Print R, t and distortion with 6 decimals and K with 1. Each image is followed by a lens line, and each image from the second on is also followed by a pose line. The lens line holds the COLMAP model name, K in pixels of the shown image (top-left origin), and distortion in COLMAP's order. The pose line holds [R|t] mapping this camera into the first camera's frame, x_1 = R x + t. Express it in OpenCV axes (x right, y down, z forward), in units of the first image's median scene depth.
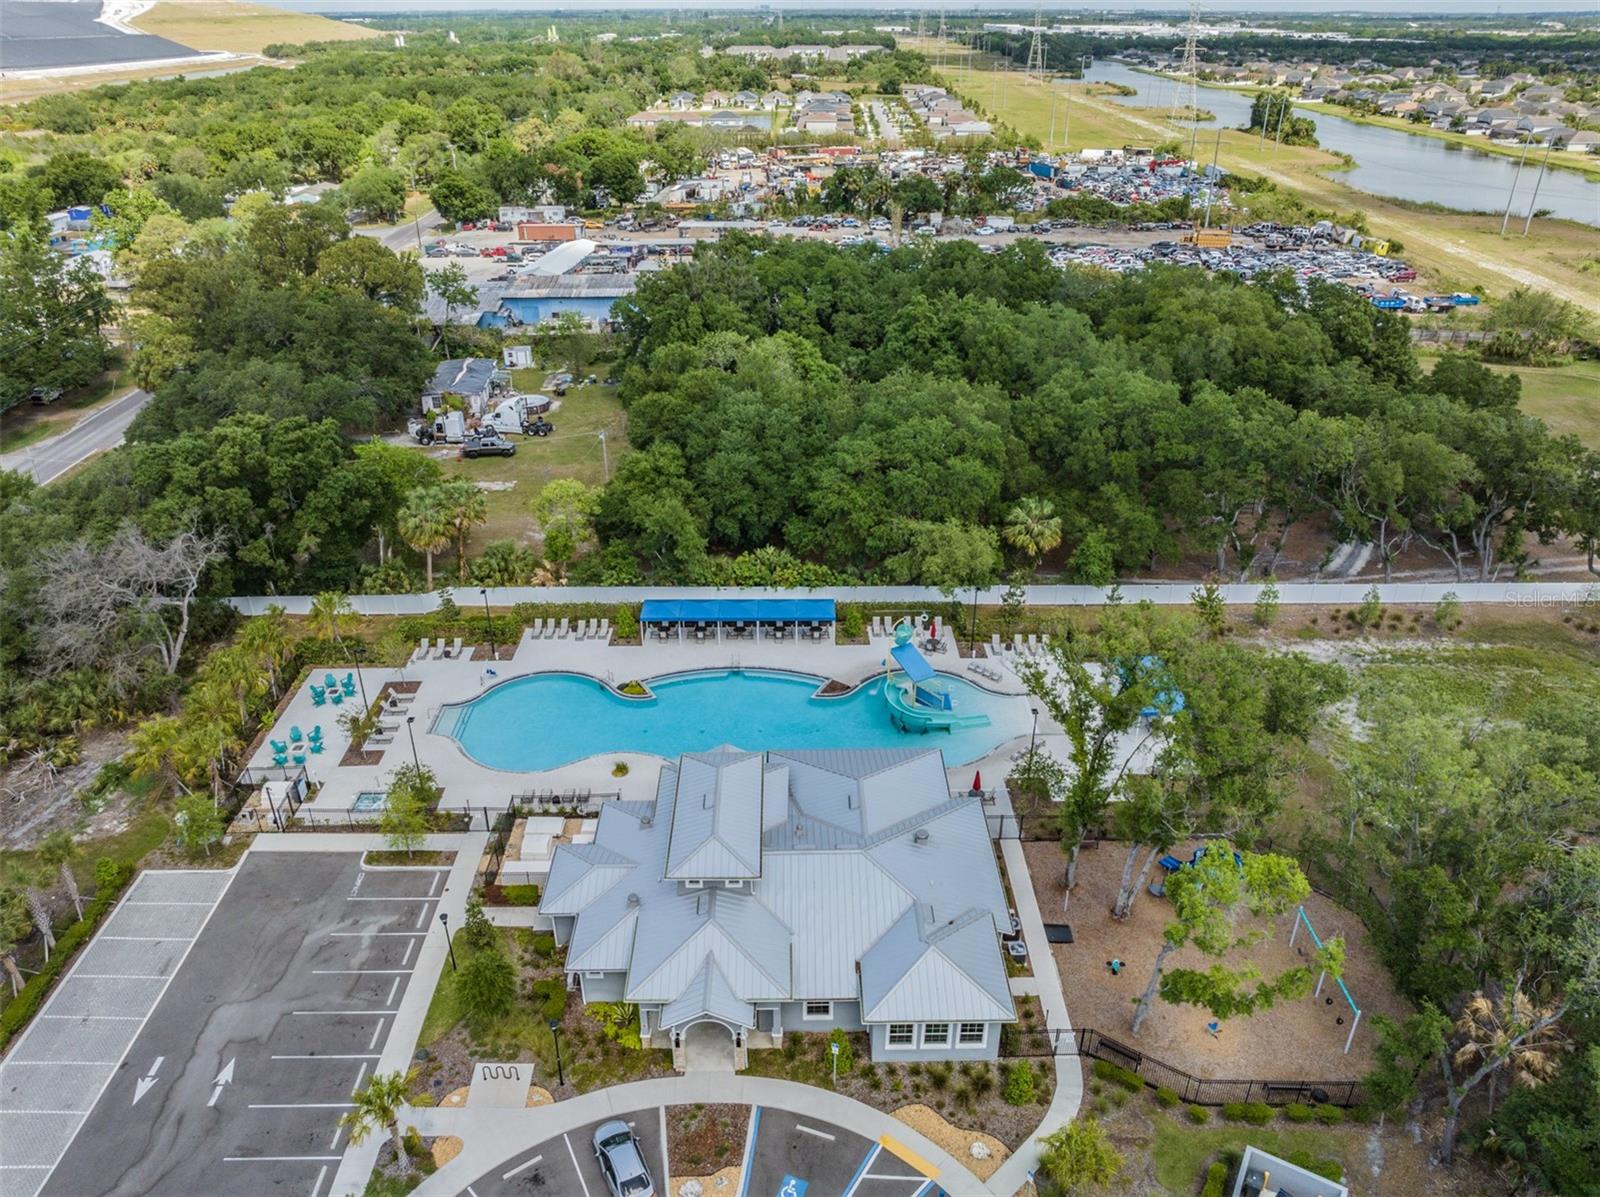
lens RADIAL K [[1129.9, 0, 799.2], [0, 1129.9, 596.3], [0, 0, 1]] dist [-0.052848, 0.027522]
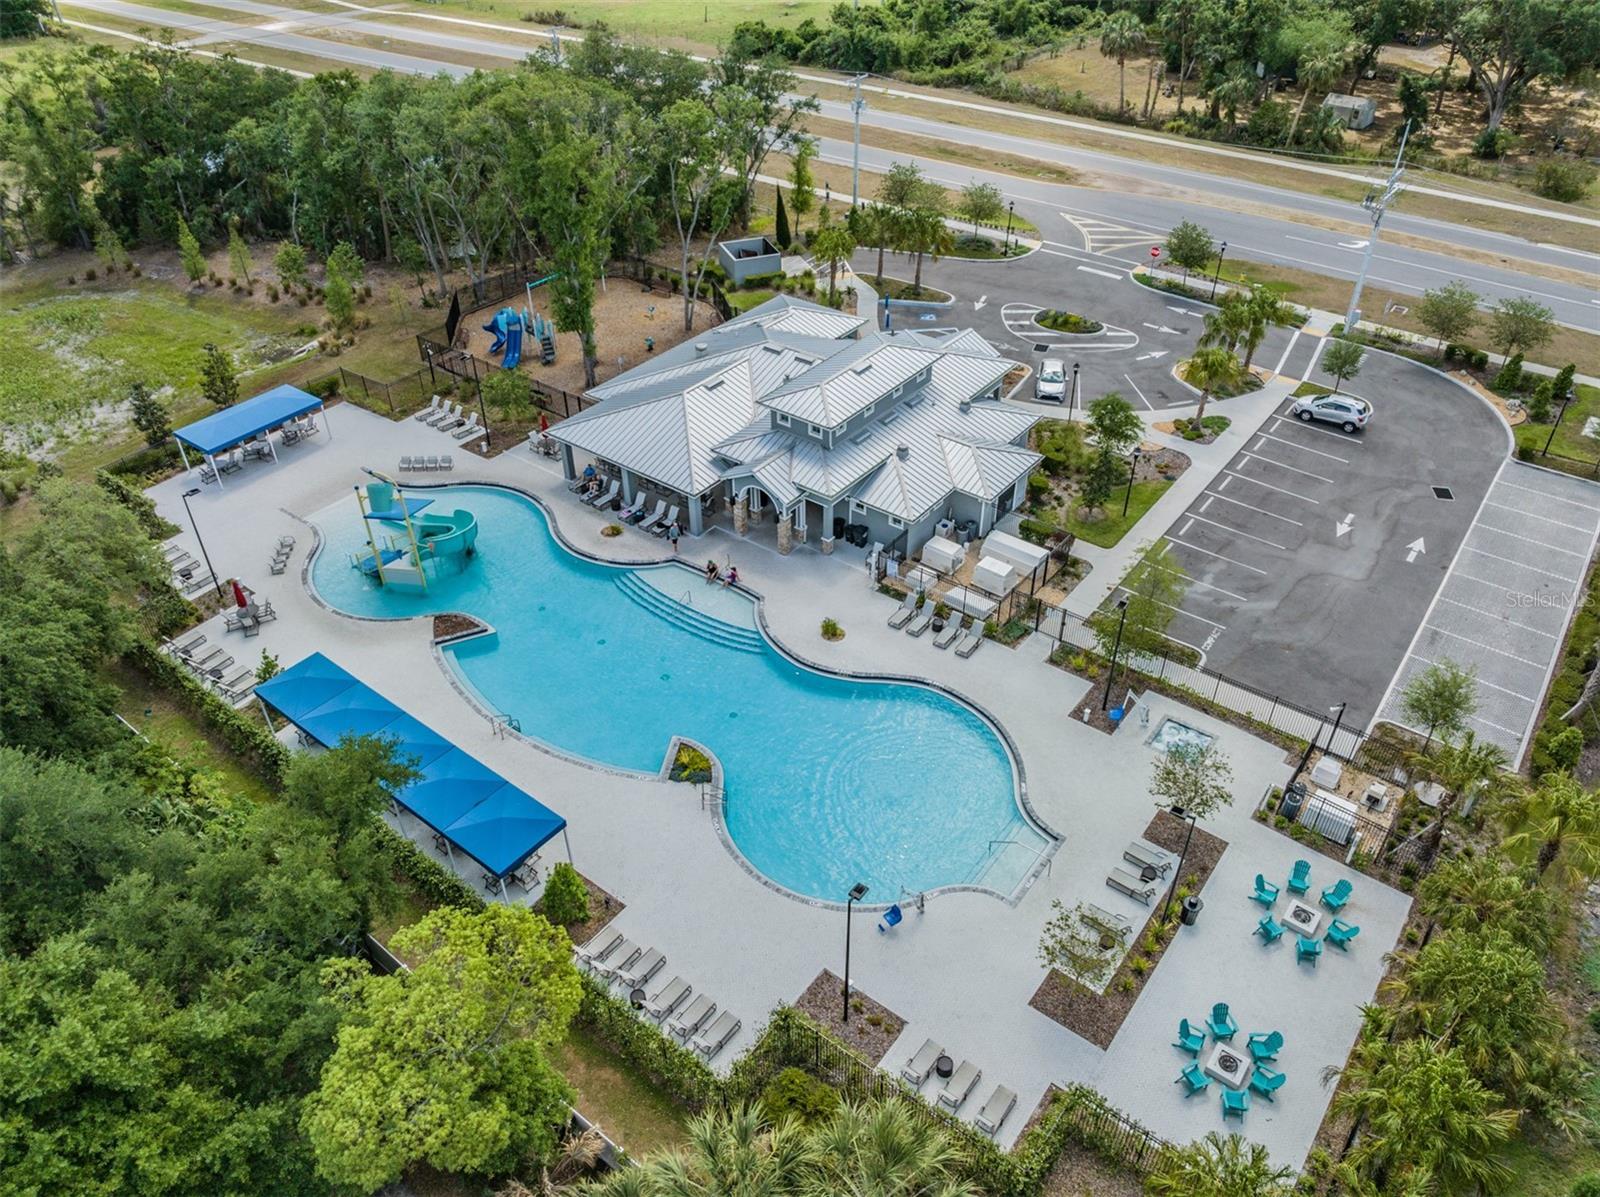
lens RADIAL K [[1129.9, 0, 801.7], [0, 1129.9, 602.0], [0, 0, 1]] dist [-0.052848, 0.027522]
pose [[-0.787435, -0.366962, 0.495263, -0.461807], [0.298185, 0.476431, 0.827103, -0.418021], [-0.539474, 0.798970, -0.265736, 1.130738]]
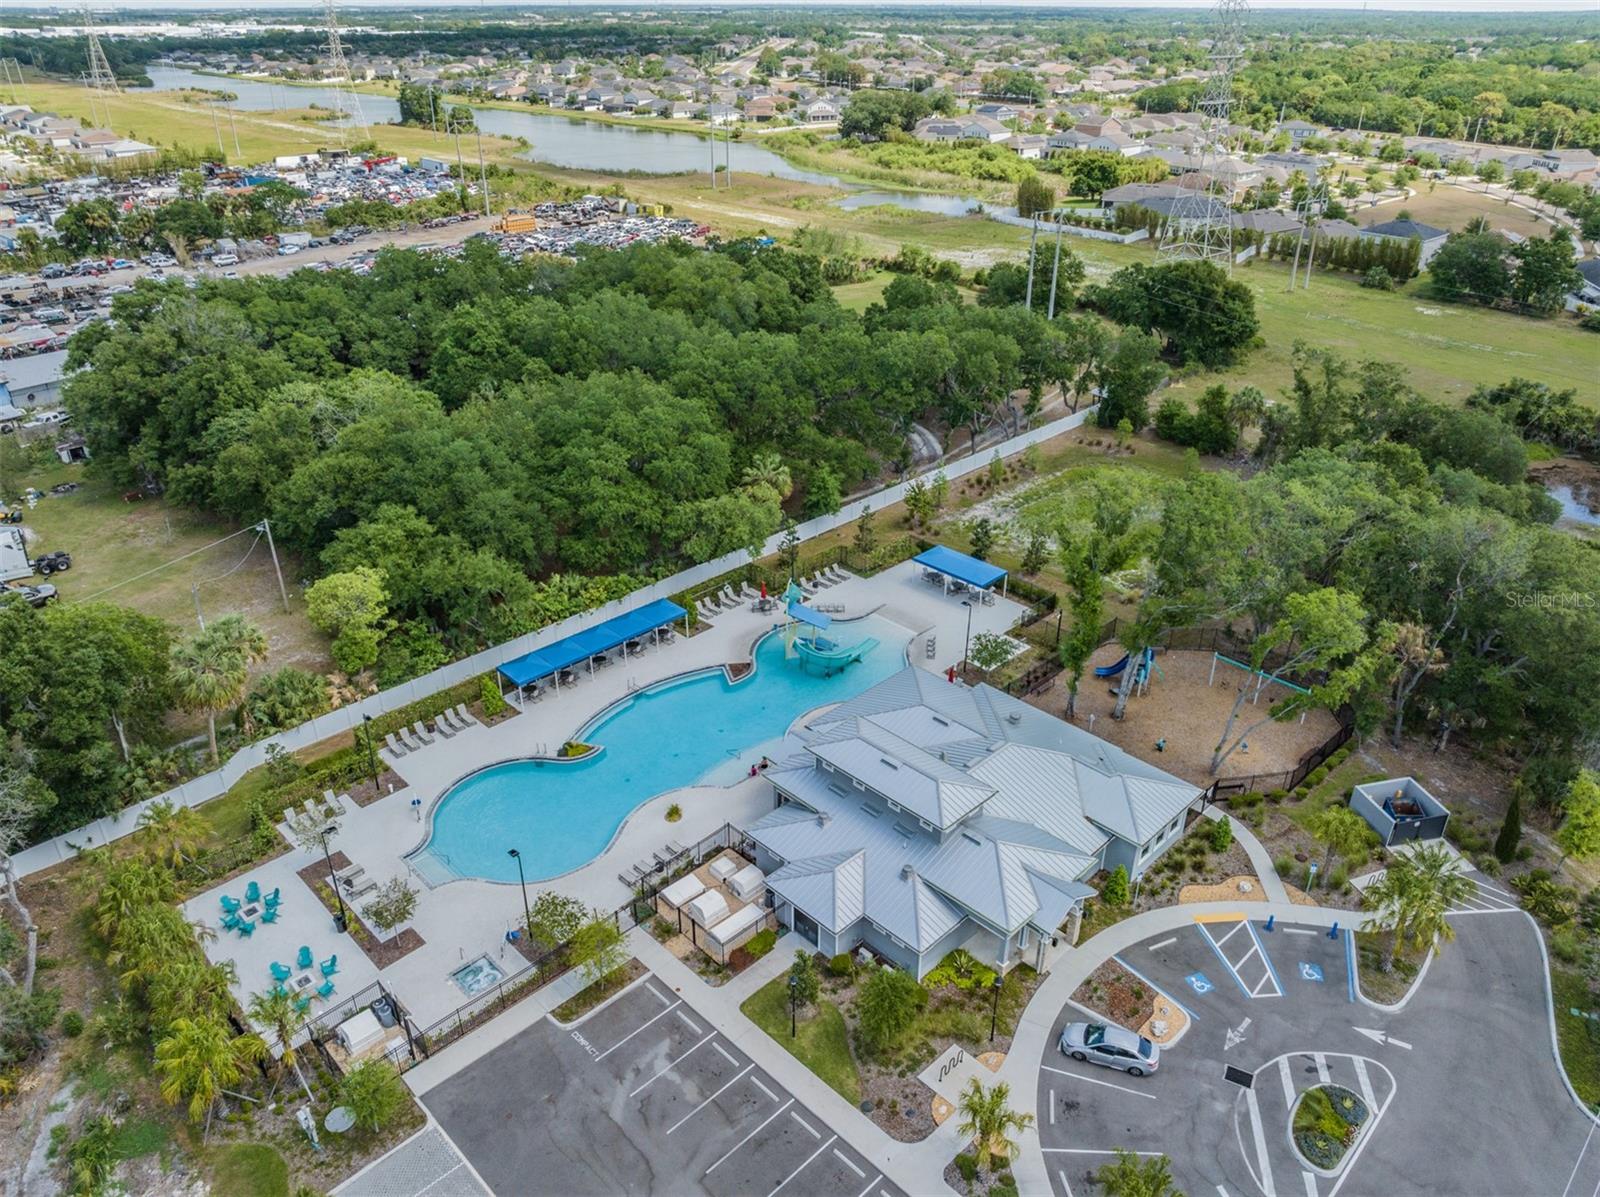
lens RADIAL K [[1129.9, 0, 798.4], [0, 1129.9, 604.5], [0, 0, 1]] dist [-0.052848, 0.027522]
pose [[0.720626, -0.327502, 0.611097, -0.576983], [0.322000, 0.938671, 0.123344, -0.089246], [-0.614014, 0.107888, 0.781886, 0.171072]]
